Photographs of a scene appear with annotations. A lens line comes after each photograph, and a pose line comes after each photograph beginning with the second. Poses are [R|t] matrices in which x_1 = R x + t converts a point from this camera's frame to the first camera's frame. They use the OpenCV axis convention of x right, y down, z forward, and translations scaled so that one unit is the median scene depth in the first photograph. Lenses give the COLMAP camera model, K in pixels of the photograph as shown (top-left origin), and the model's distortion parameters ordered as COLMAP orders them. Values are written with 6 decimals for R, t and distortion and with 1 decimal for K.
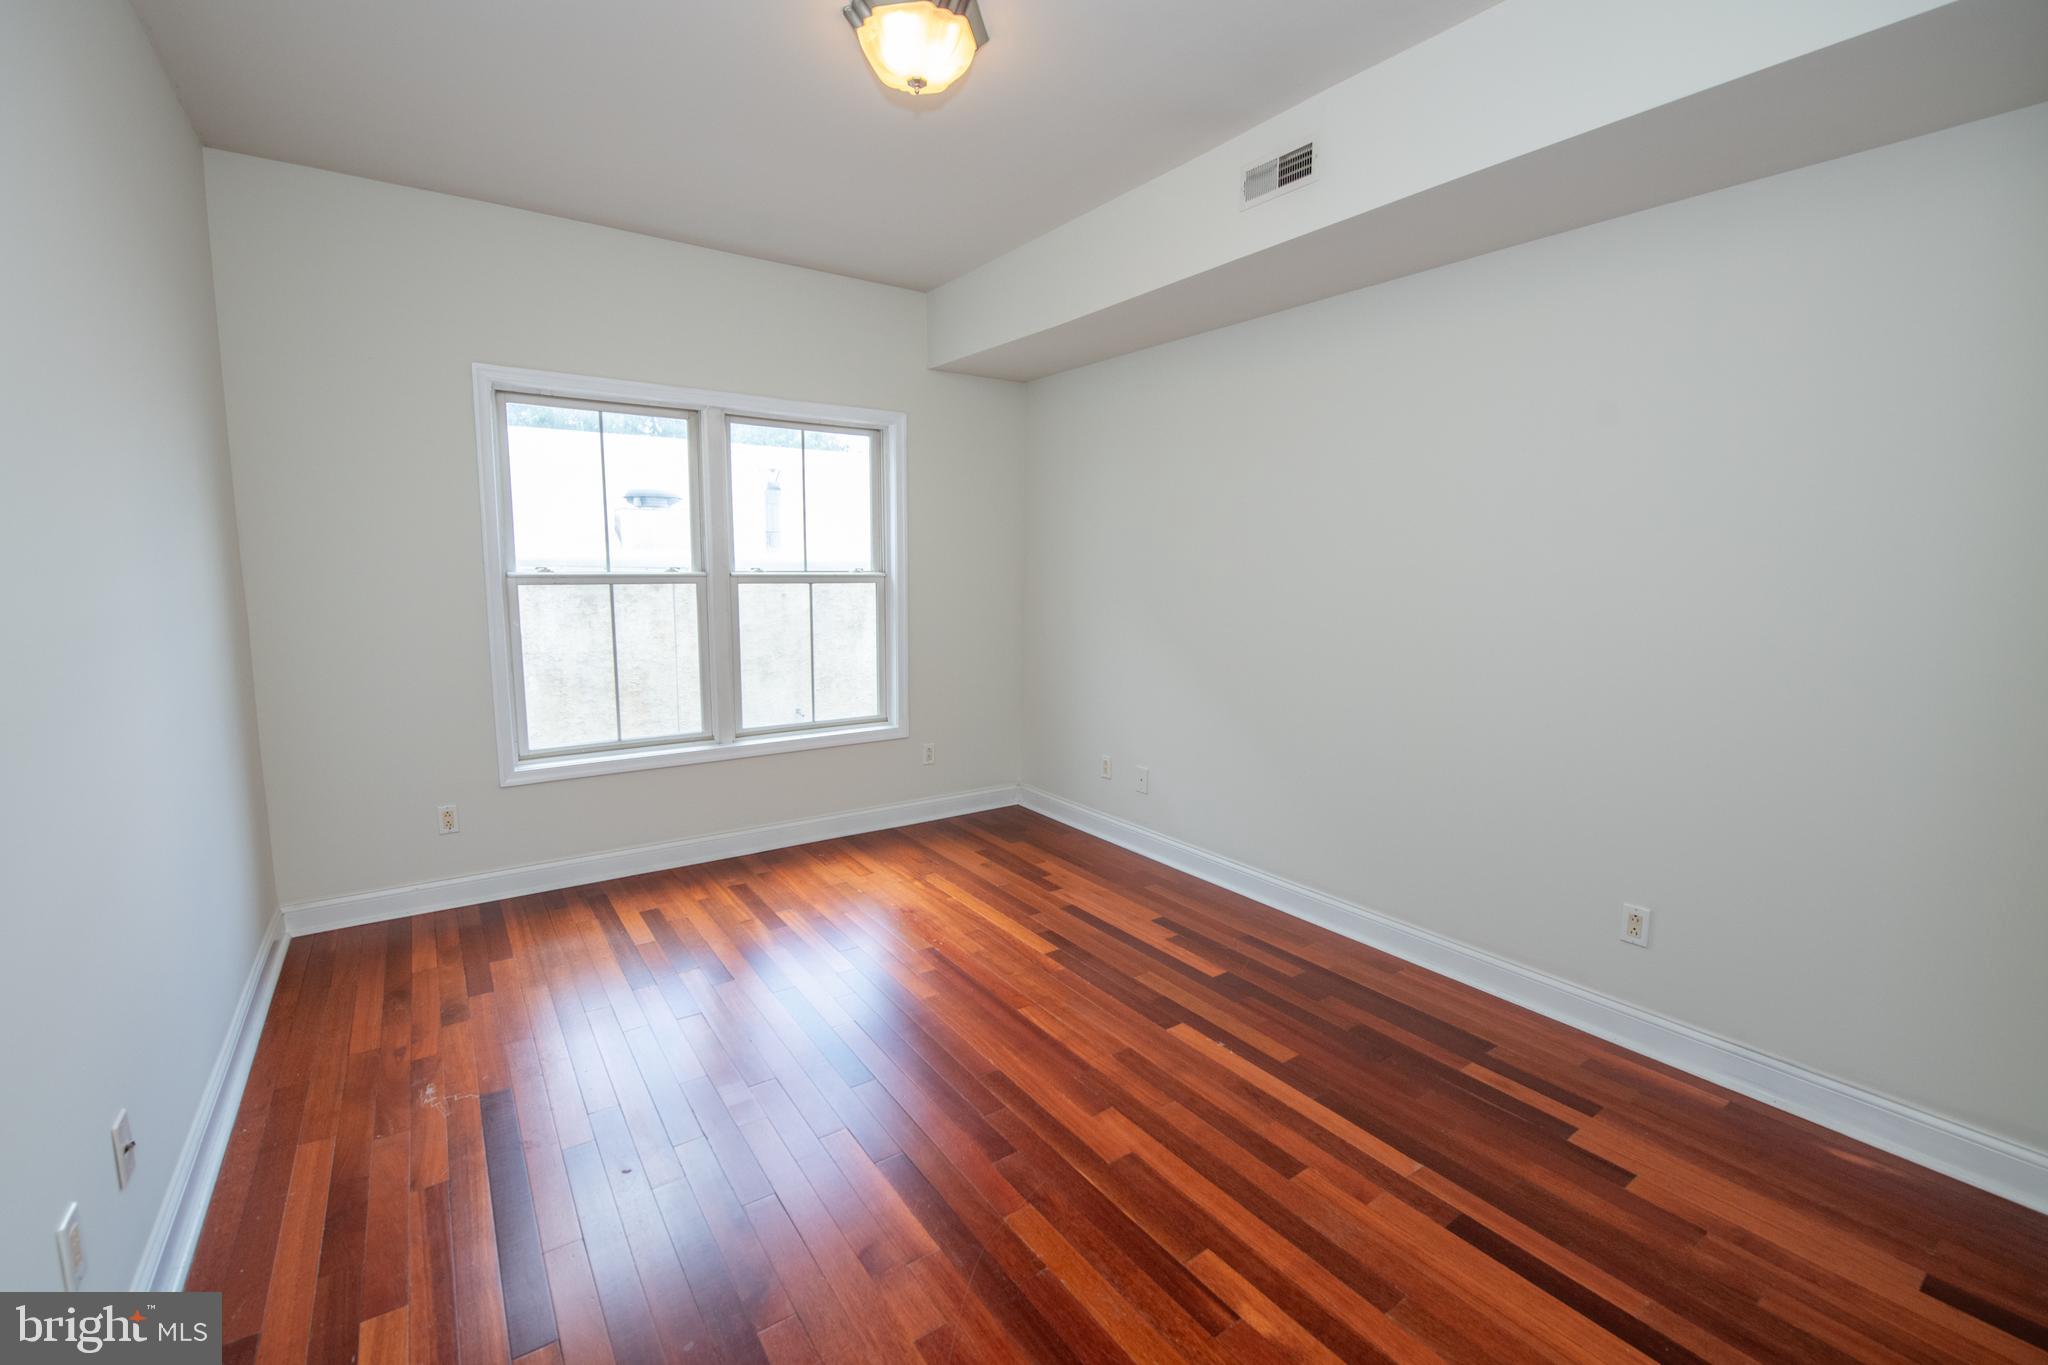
lens RADIAL K [[876.1, 0, 1032.2], [0, 876.1, 664.4], [0, 0, 1]] dist [-0.002324, -0.000343]
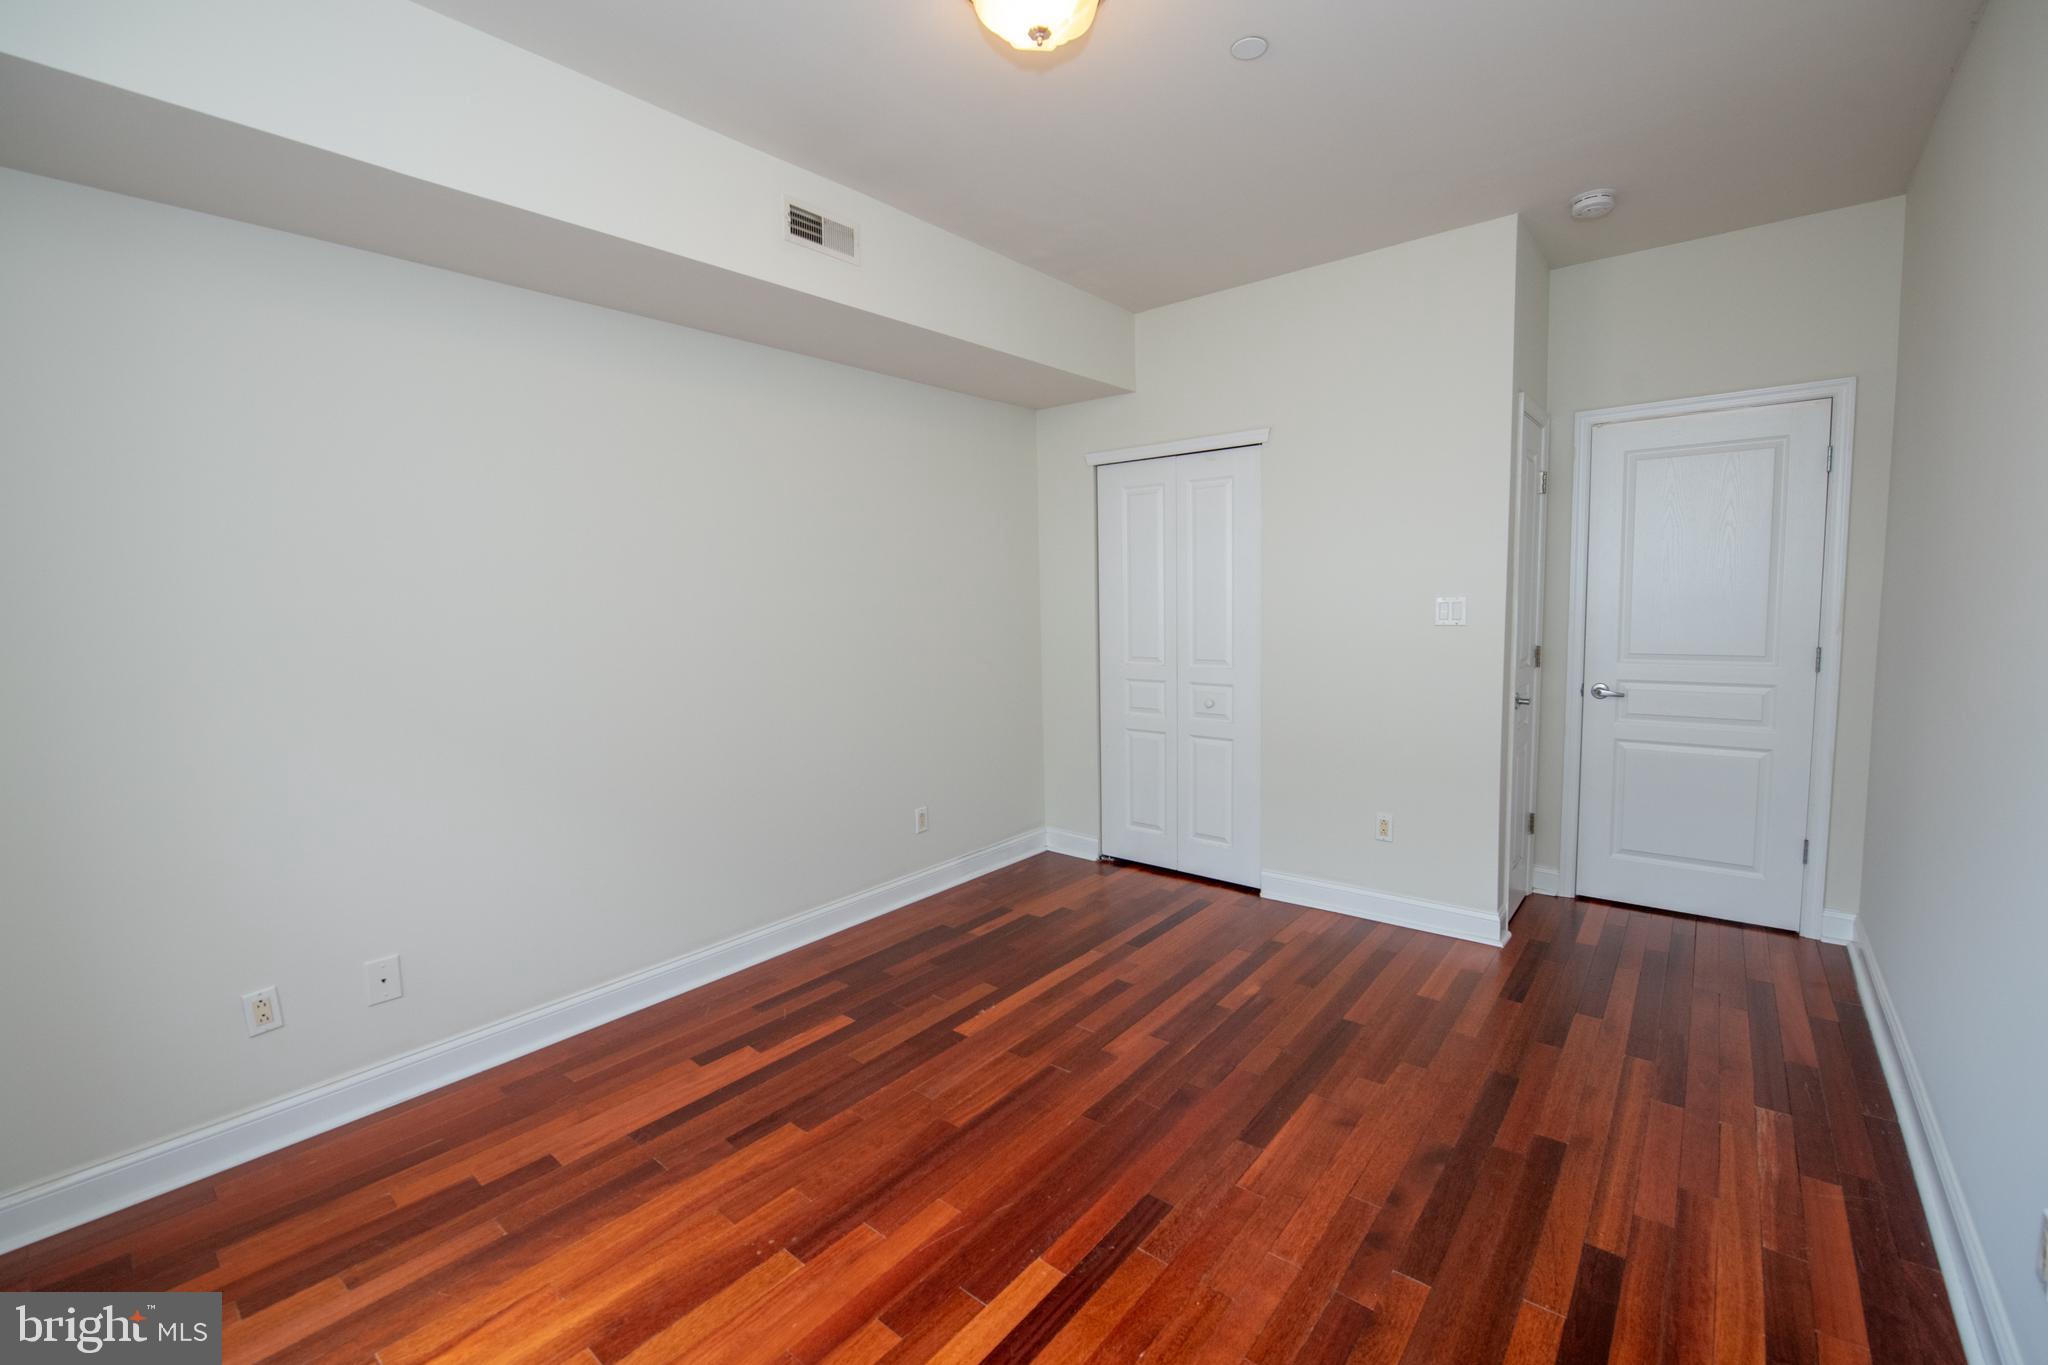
lens RADIAL K [[860.4, 0, 1033.9], [0, 860.4, 646.7], [0, 0, 1]] dist [-0.011521, -0.000227]
pose [[-0.271347, -0.057354, 0.960771, -0.633269], [0.127479, 0.987287, 0.094940, -0.101400], [-0.954002, 0.148240, -0.260586, 0.854727]]
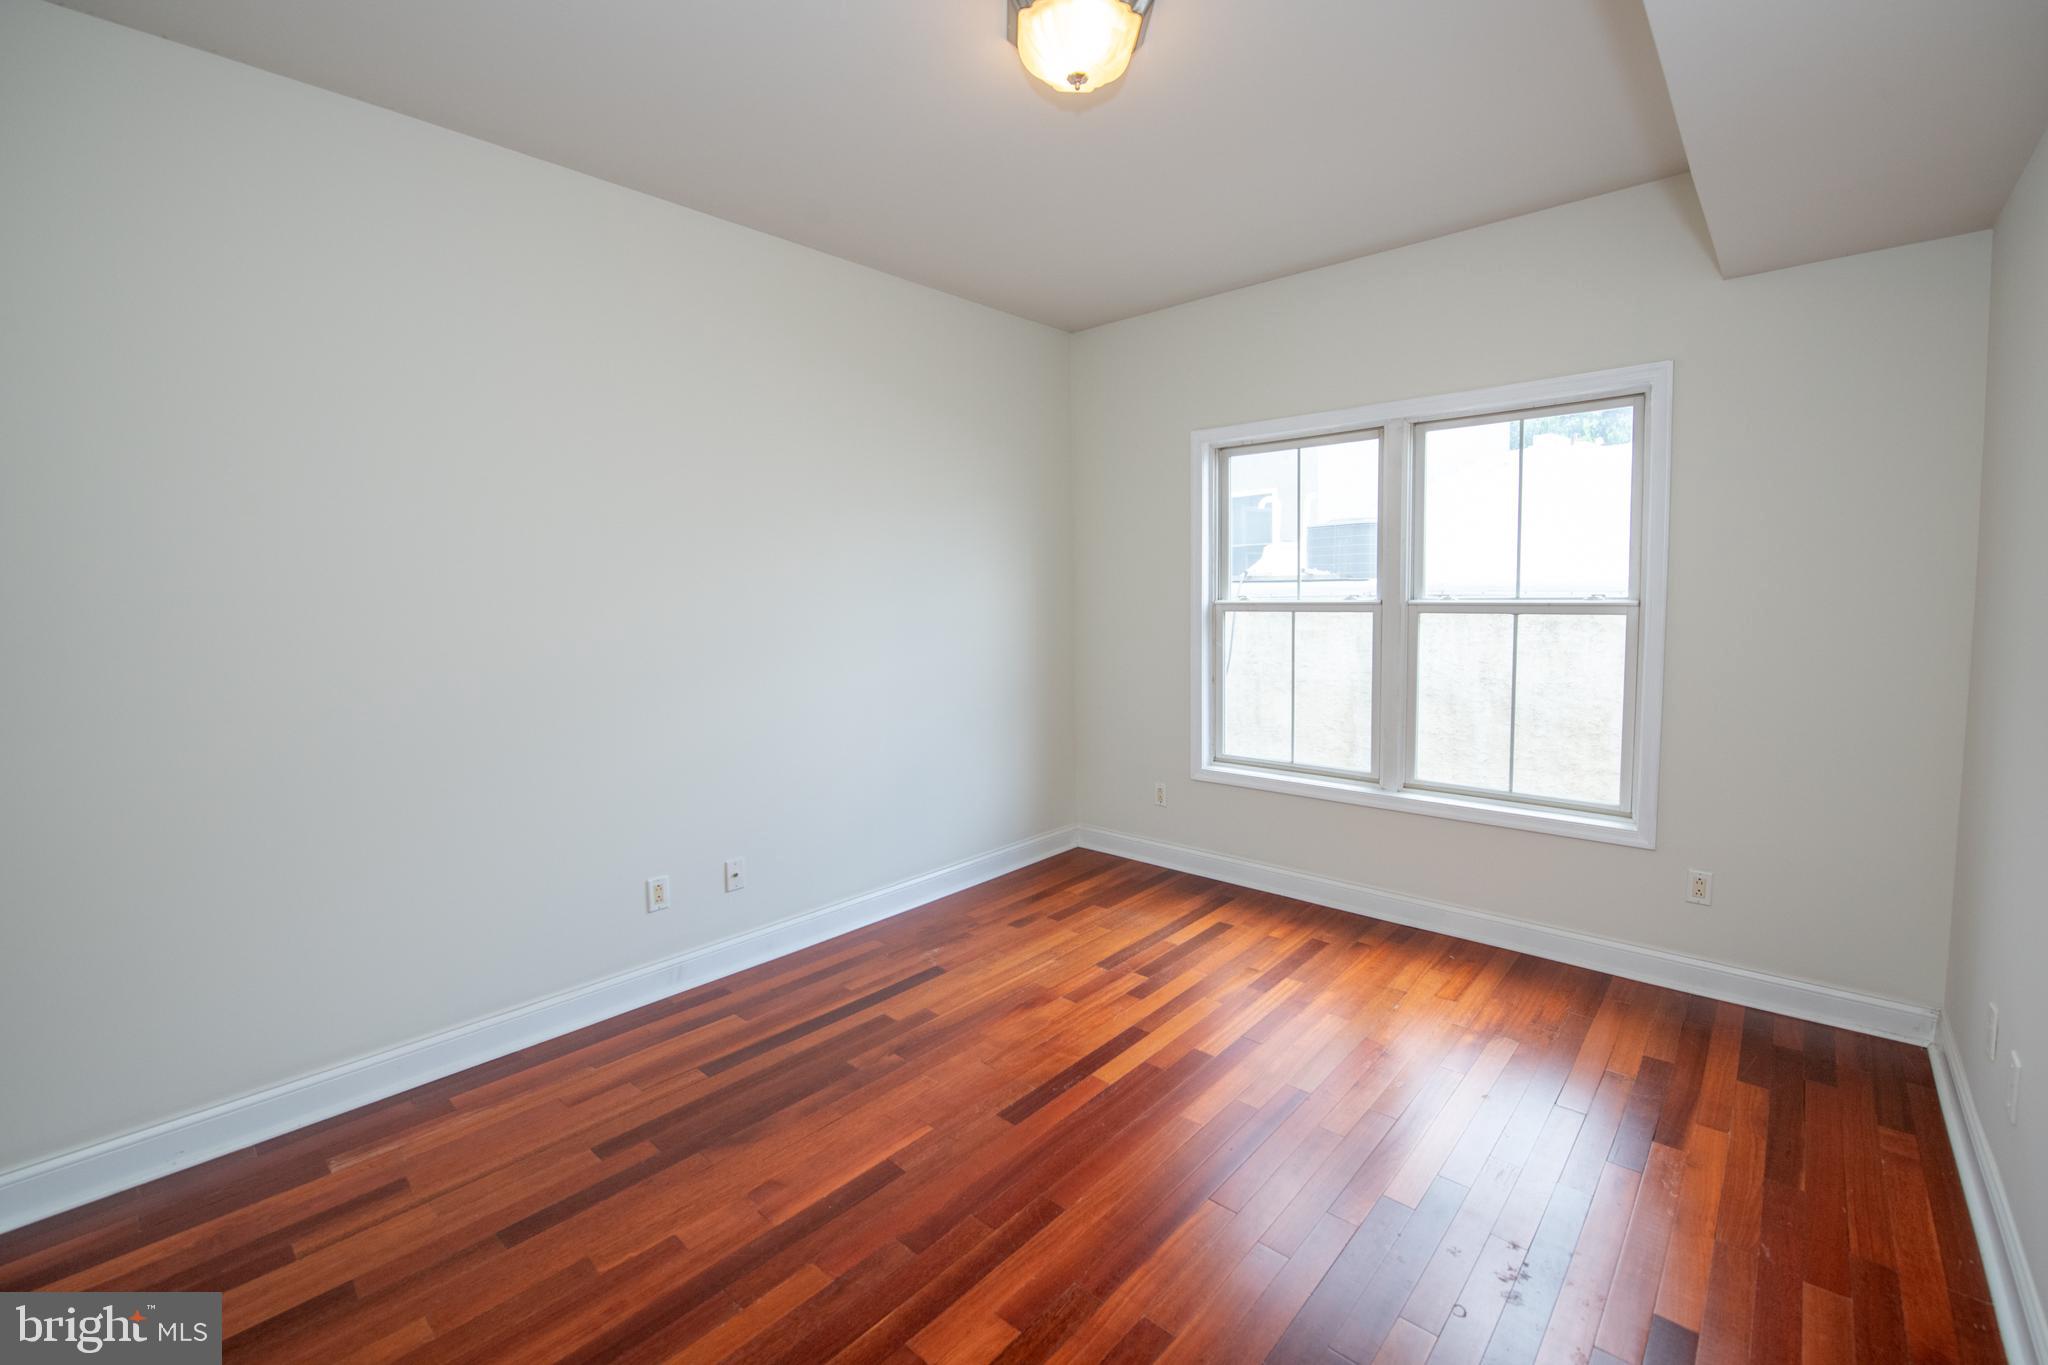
lens RADIAL K [[860.4, 0, 1033.9], [0, 860.4, 646.7], [0, 0, 1]] dist [-0.011521, -0.000227]
pose [[0.221097, 0.050907, -0.973922, 0.494326], [-0.098984, 0.994651, 0.029520, -0.055238], [0.970216, 0.089876, 0.224953, 0.521409]]
